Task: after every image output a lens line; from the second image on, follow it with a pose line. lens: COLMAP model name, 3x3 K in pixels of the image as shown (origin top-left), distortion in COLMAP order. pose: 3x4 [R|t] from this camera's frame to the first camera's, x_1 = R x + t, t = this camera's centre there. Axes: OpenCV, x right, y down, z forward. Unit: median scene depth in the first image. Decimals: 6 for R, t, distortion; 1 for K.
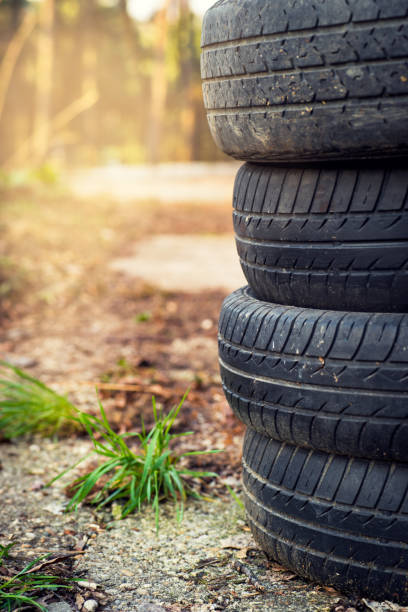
lens RADIAL K [[1737.9, 0, 204.0], [0, 1737.9, 306.0], [0, 0, 1]] dist [0.030734, -0.521351]
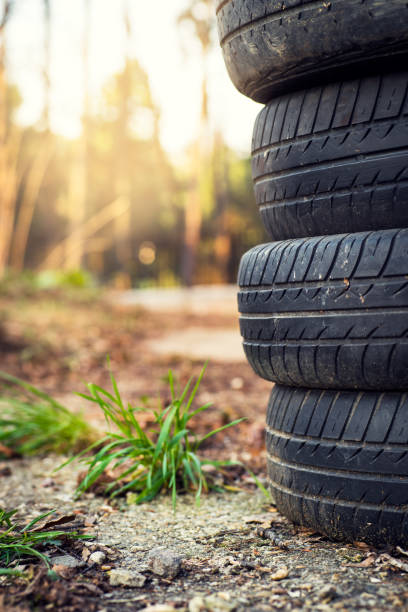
lens RADIAL K [[1737.9, 0, 204.0], [0, 1737.9, 306.0], [0, 0, 1]] dist [0.030734, -0.521351]
pose [[0.999621, -0.012719, -0.024430, 0.014010], [0.009734, 0.992894, -0.118605, 0.146309], [0.025765, 0.118322, 0.992641, 0.081660]]
